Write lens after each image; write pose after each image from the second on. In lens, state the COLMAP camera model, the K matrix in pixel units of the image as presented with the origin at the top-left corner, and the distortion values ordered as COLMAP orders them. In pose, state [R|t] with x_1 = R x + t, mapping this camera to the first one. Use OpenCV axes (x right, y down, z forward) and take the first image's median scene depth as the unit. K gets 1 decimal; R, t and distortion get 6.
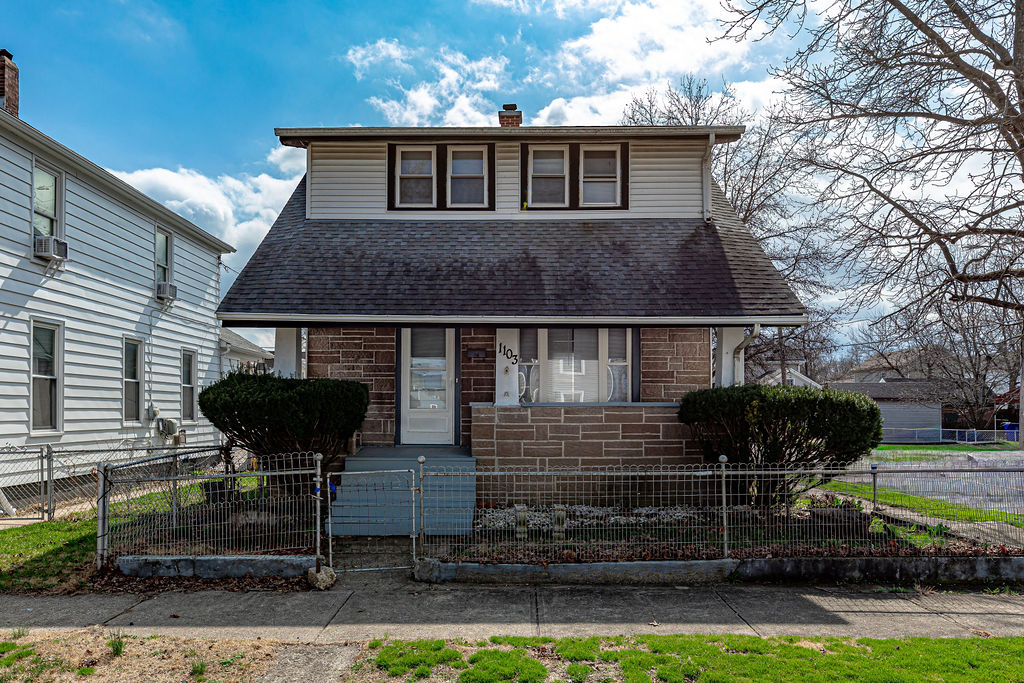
lens RADIAL K [[638.1, 0, 512.2], [0, 638.1, 353.3], [0, 0, 1]] dist [0.002302, 0.001931]
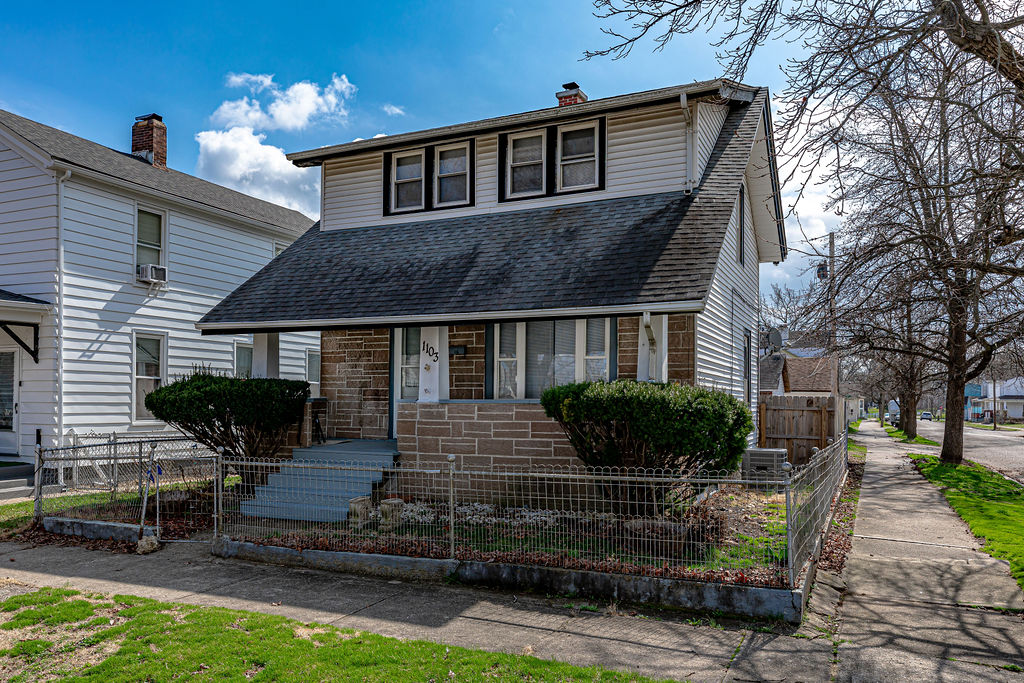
lens RADIAL K [[692.8, 0, 512.0], [0, 692.8, 341.5], [0, 0, 1]] dist [0.007843, 0.001674]
pose [[0.923419, -0.029842, -0.382631, 0.444199], [0.028637, 0.999551, -0.008844, -0.001416], [0.382723, -0.002790, 0.923859, 0.024045]]
